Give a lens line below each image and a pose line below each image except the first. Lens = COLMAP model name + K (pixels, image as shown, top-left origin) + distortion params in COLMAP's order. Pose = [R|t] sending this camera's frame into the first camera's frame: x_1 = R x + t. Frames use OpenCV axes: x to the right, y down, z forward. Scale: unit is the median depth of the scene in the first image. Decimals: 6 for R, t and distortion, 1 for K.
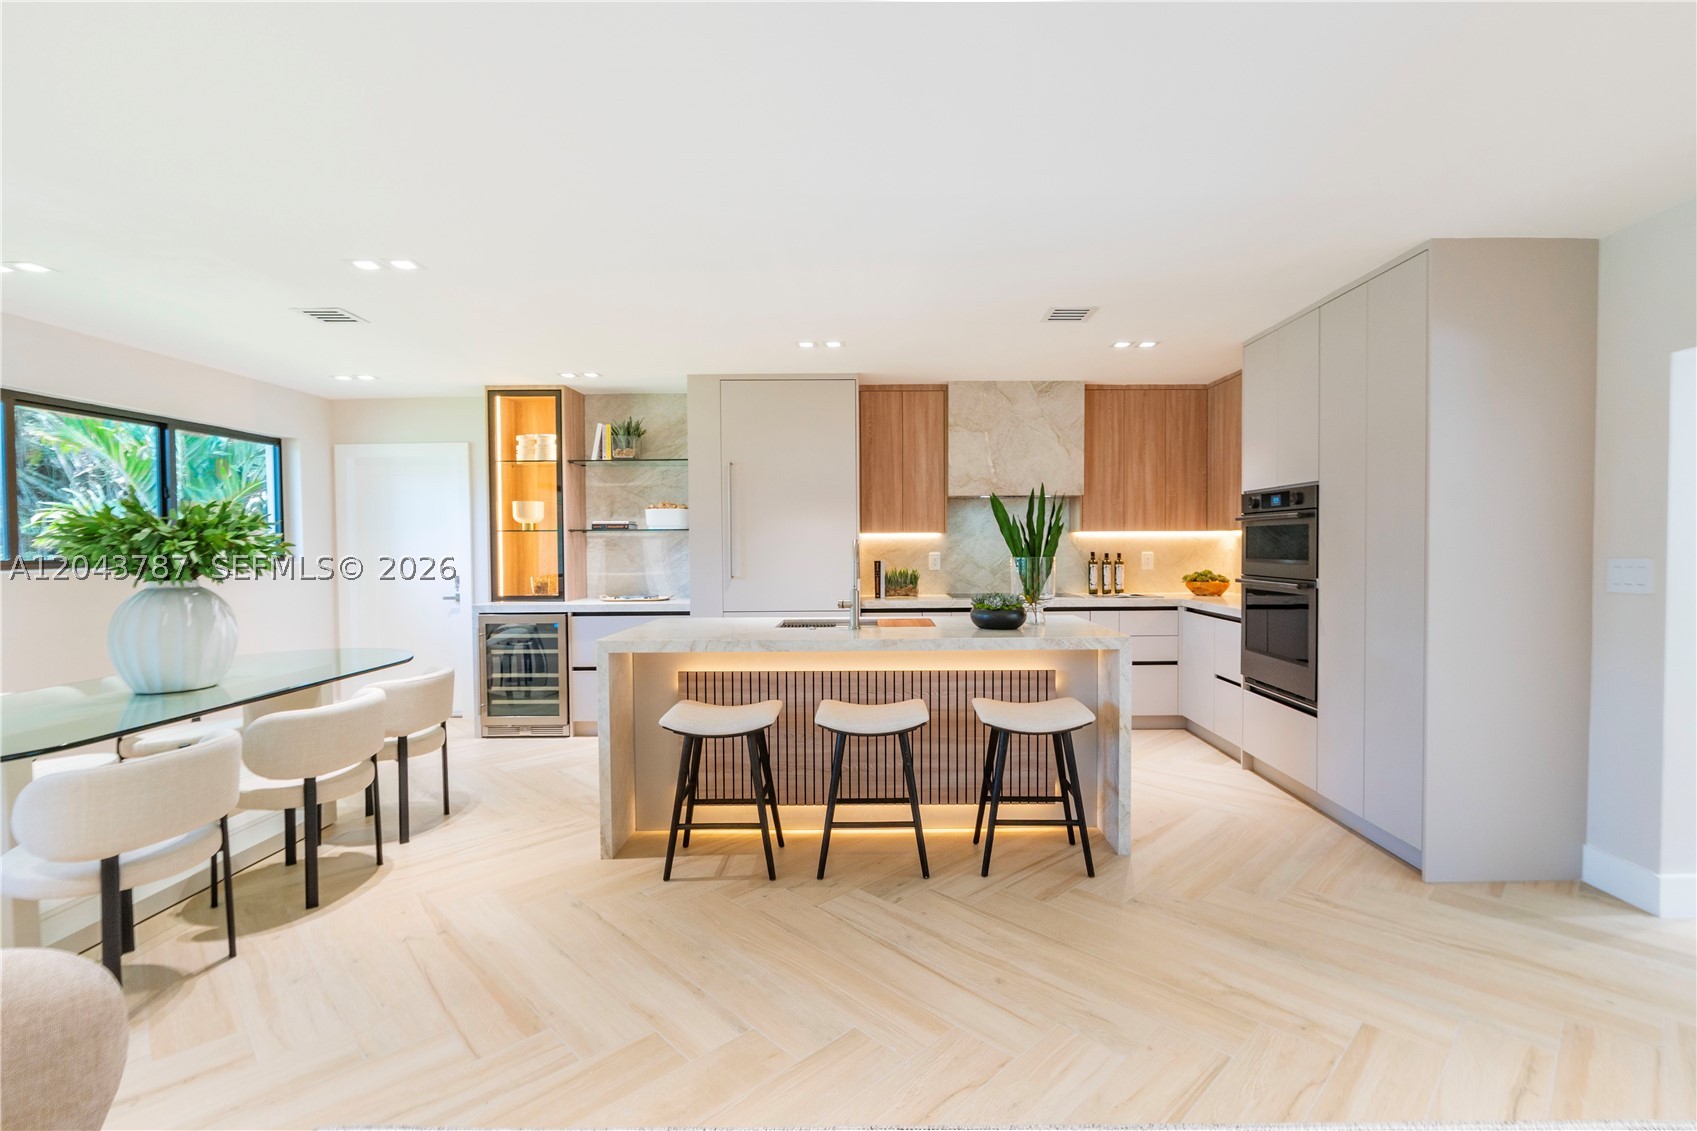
lens RADIAL K [[779.1, 0, 873.8], [0, 779.1, 563.6], [0, 0, 1]] dist [-0.003140, 0.000050]
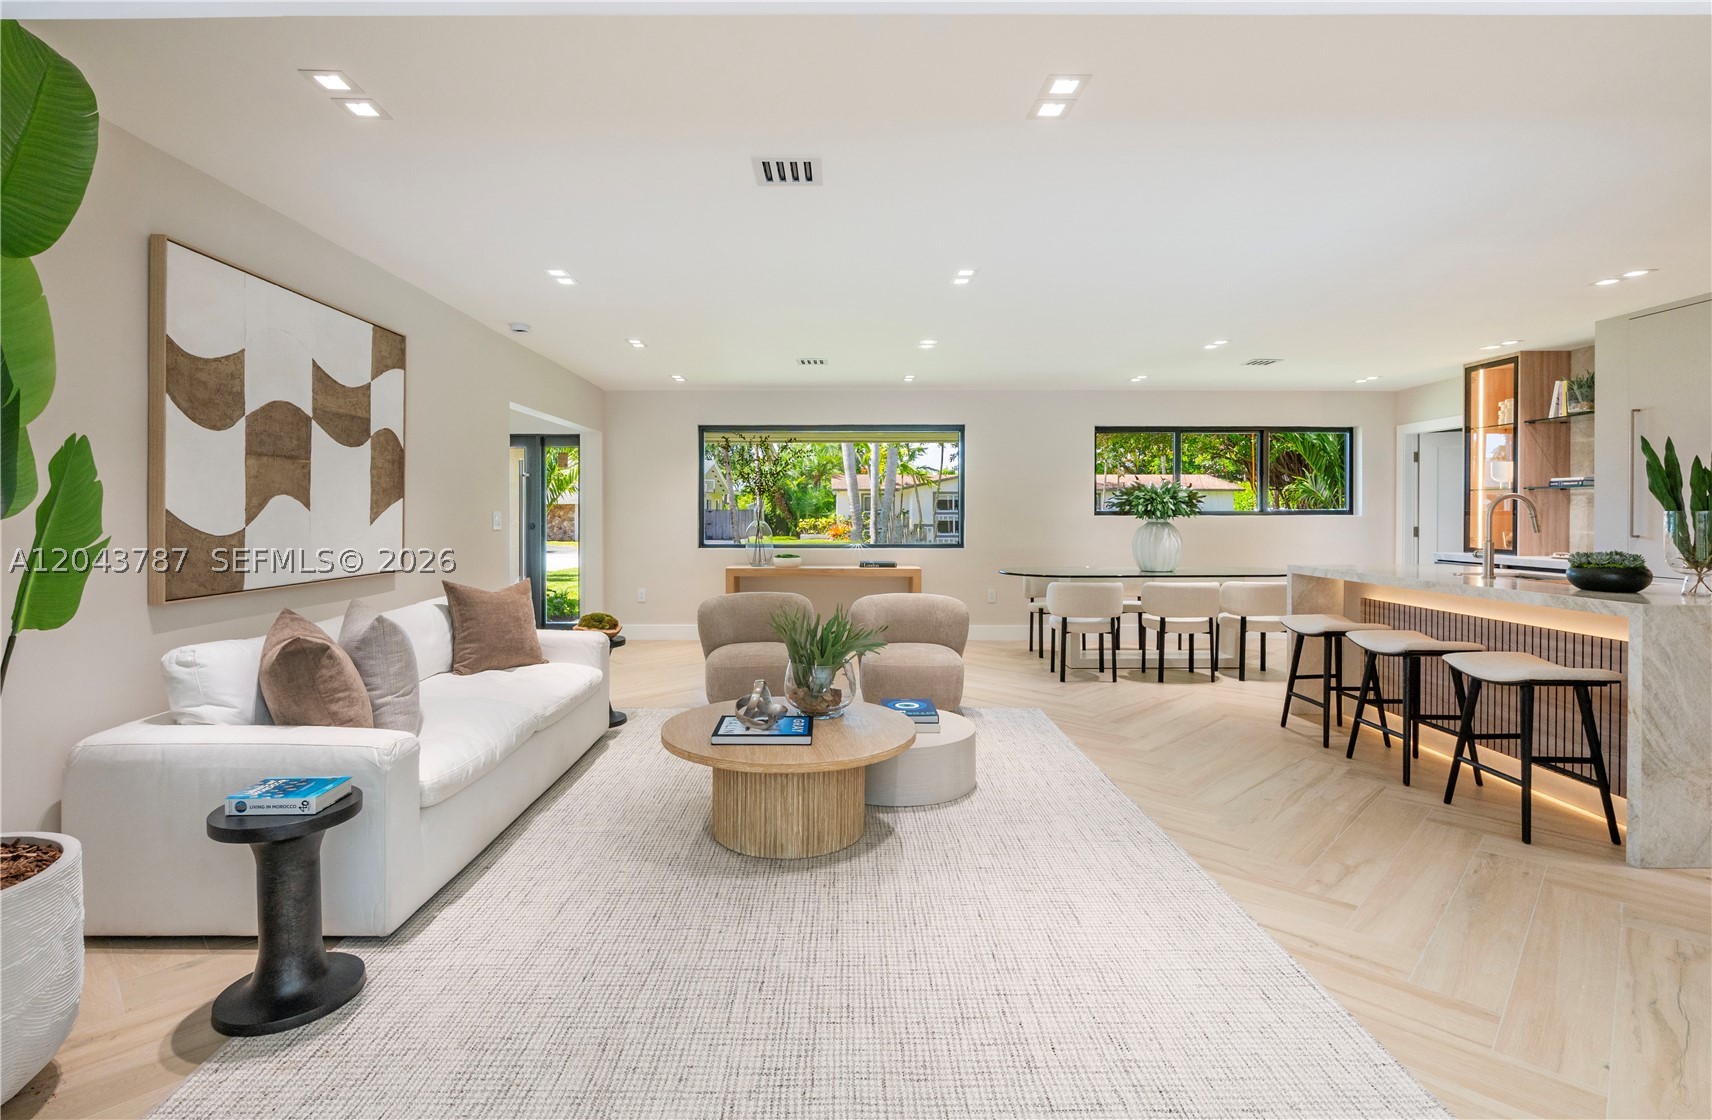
lens RADIAL K [[814.8, 0, 845.4], [0, 814.8, 513.4], [0, 0, 1]] dist [-0.002575, -0.000136]
pose [[0.005686, 0.006203, -0.999965, 0.946129], [-0.026675, 0.999626, 0.006049, 0.011802], [0.999628, 0.026639, 0.005849, 0.113857]]
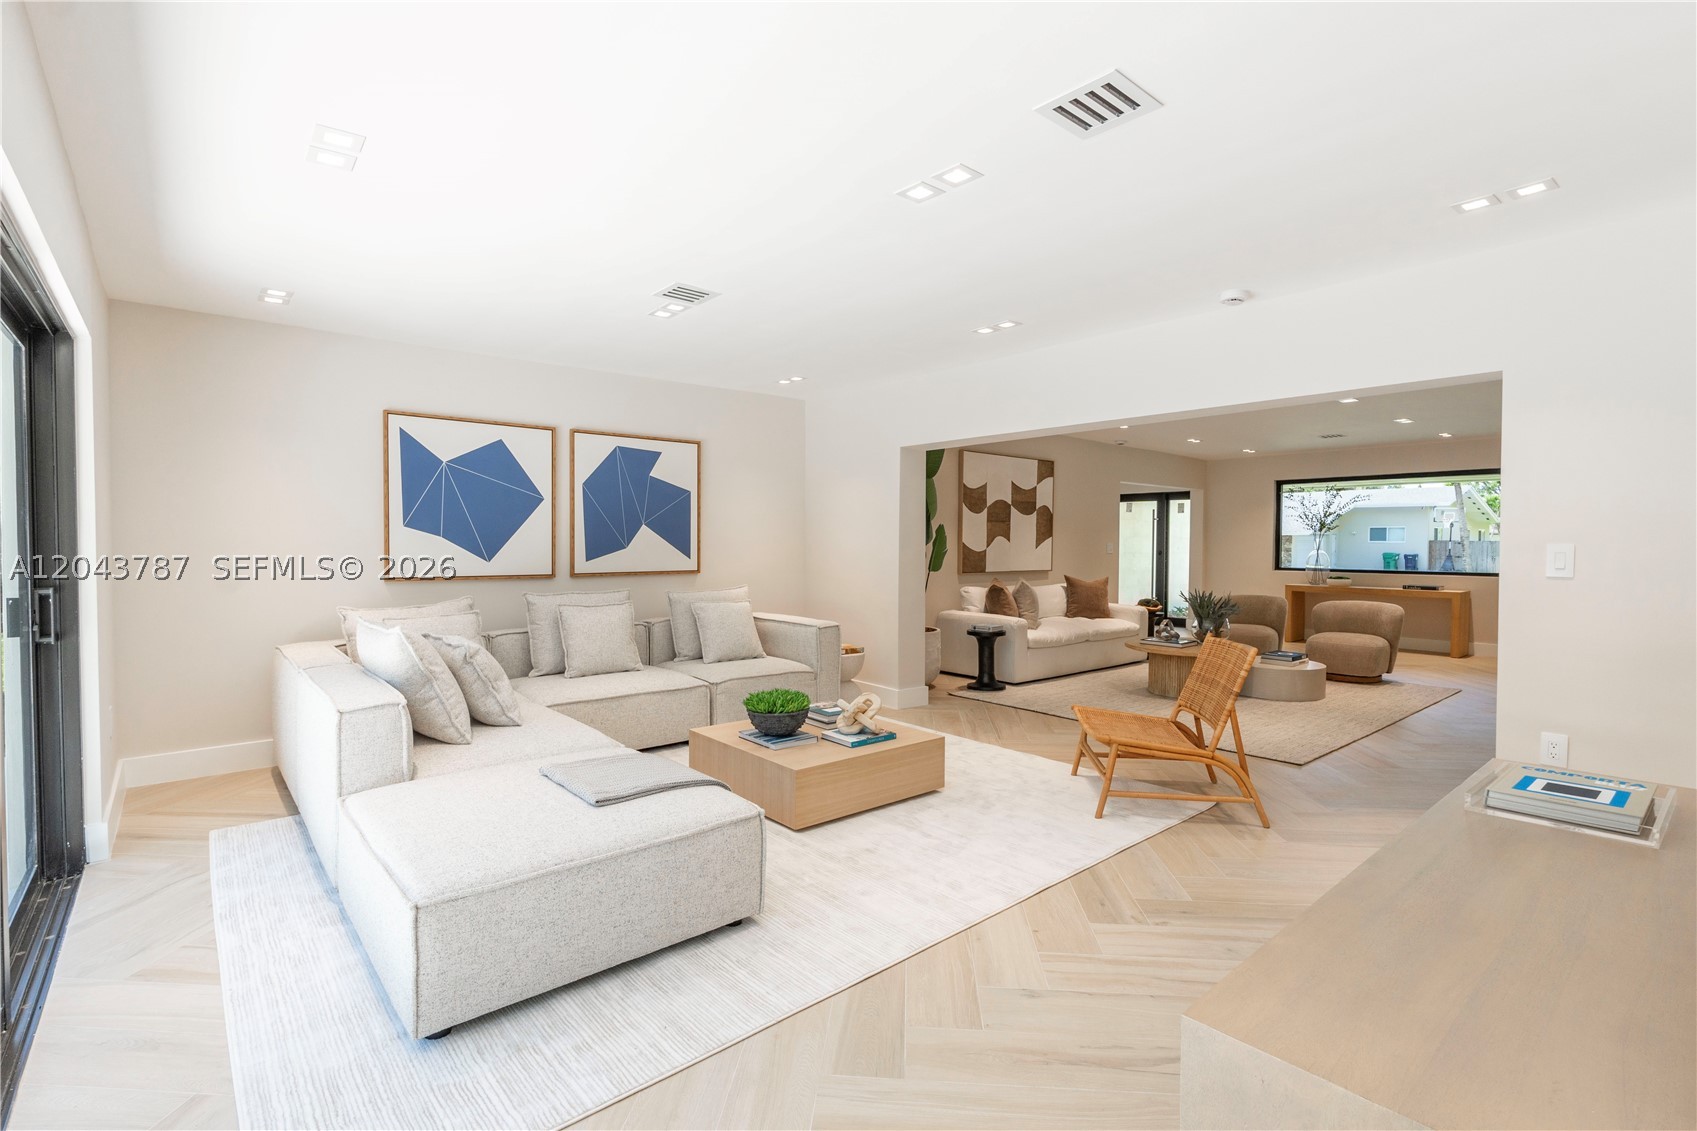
lens RADIAL K [[781.3, 0, 852.4], [0, 781.3, 563.2], [0, 0, 1]] dist [-0.006262, 0.000311]
pose [[-0.759673, 0.020148, -0.649993, 1.702265], [-0.018011, 0.998485, 0.052000, -0.014755], [0.650055, 0.051210, -0.758159, 0.815917]]
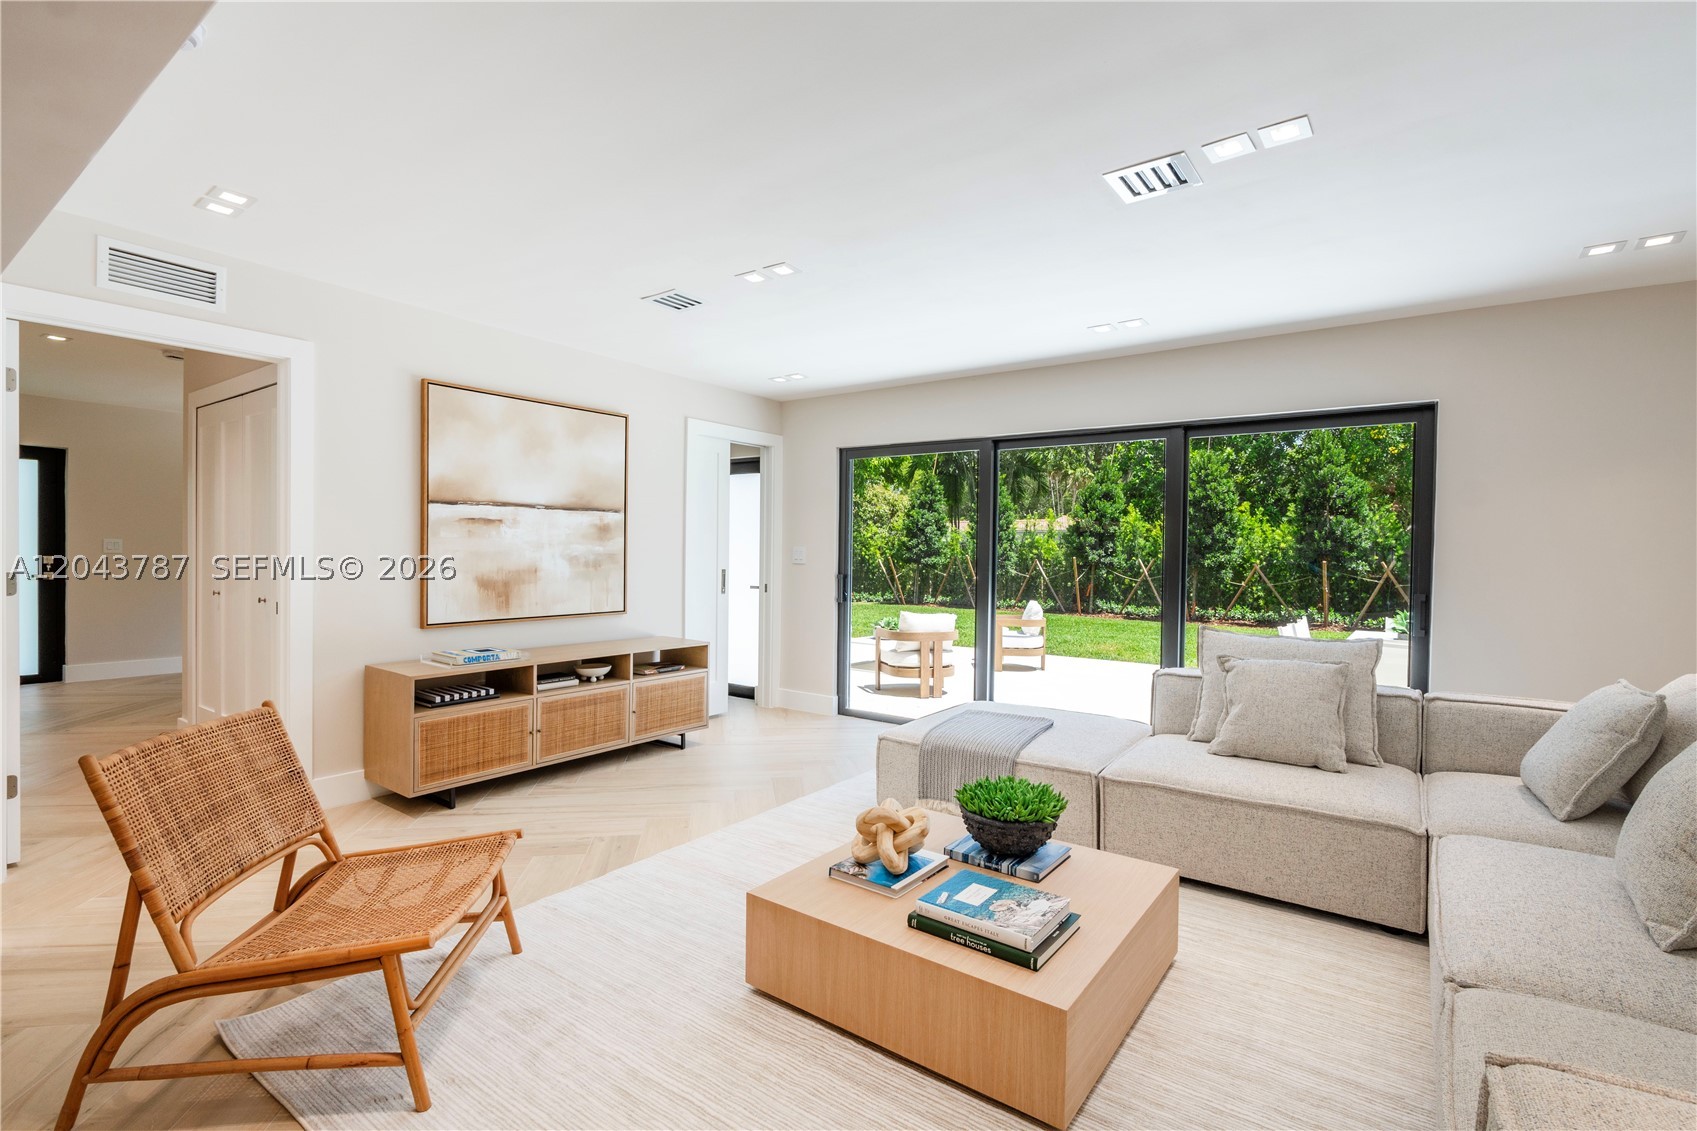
lens RADIAL K [[781.3, 0, 852.4], [0, 781.3, 563.2], [0, 0, 1]] dist [-0.006262, 0.000311]
pose [[0.591197, 0.003127, 0.806521, 0.648558], [0.003729, 0.999971, -0.006610, 0.022322], [-0.806519, 0.006915, 0.591168, -0.165592]]
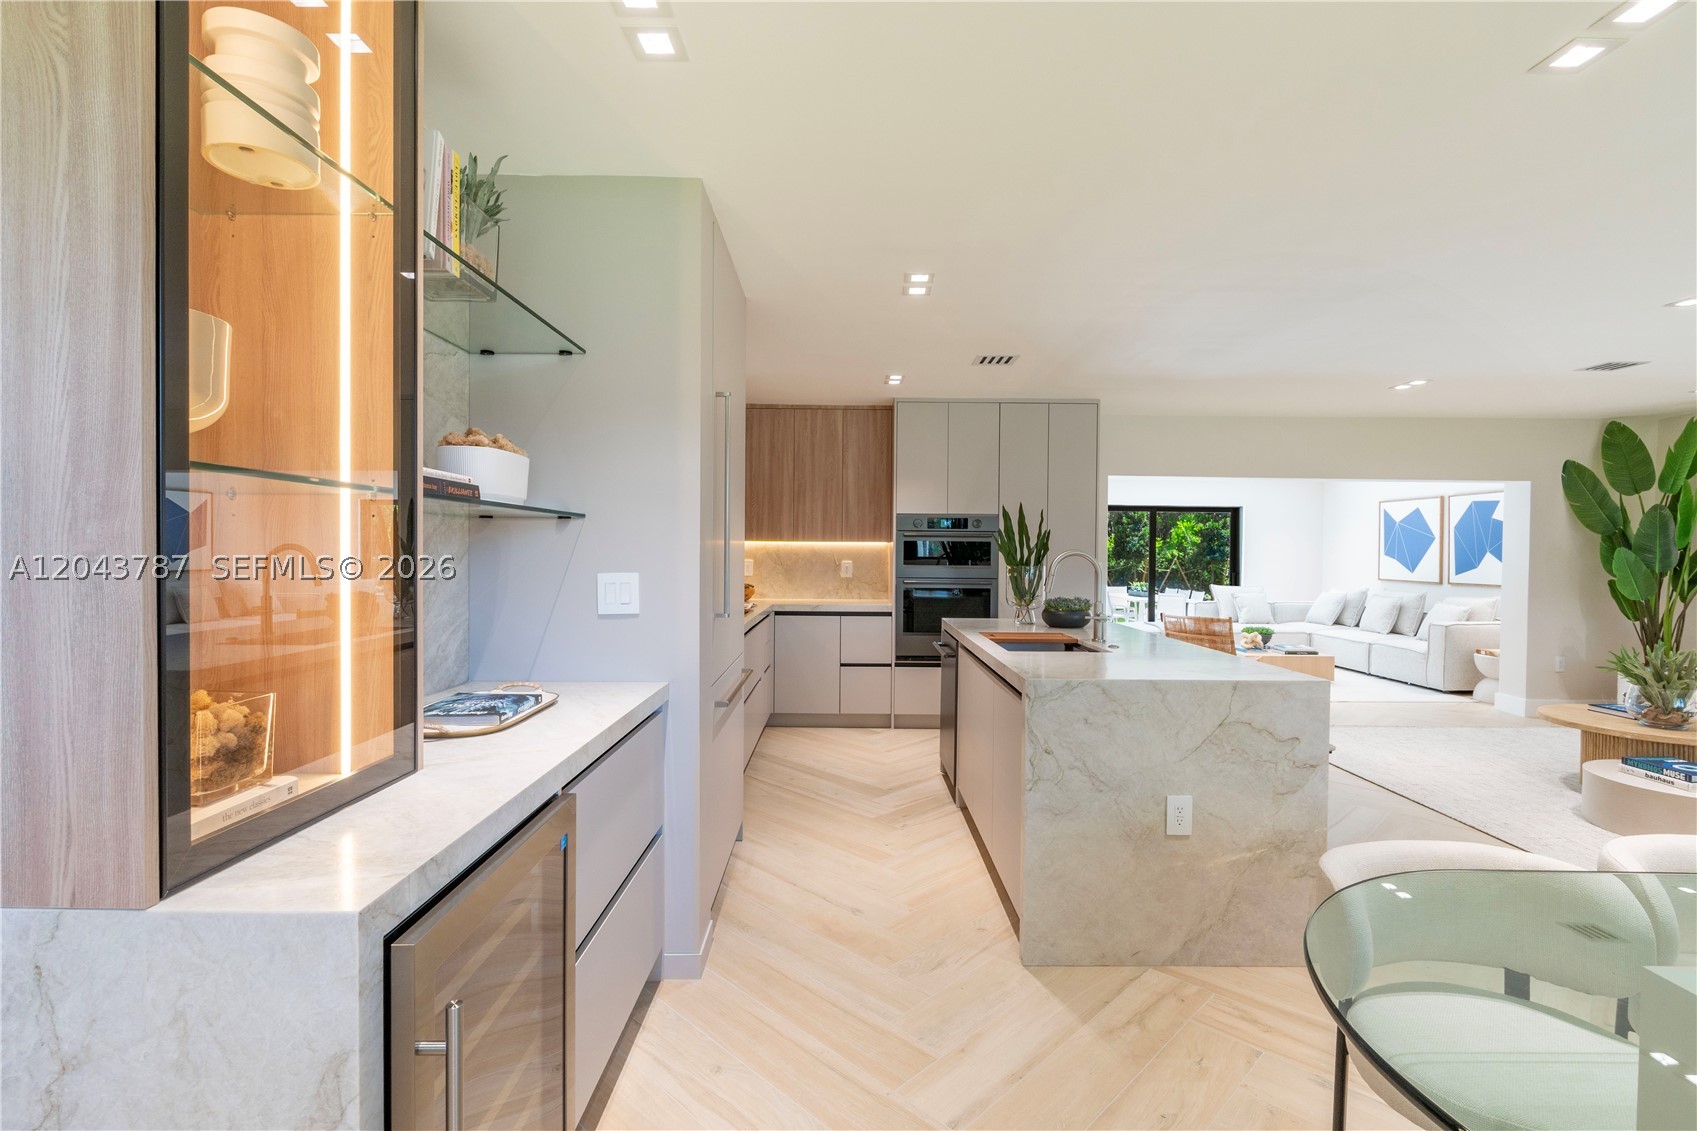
lens RADIAL K [[781.3, 0, 852.4], [0, 781.3, 563.2], [0, 0, 1]] dist [-0.006262, 0.000311]
pose [[-0.000556, -0.010132, 0.999949, -0.879941], [0.018696, 0.999774, 0.010140, -0.026423], [-0.999825, 0.018701, -0.000366, 1.155031]]
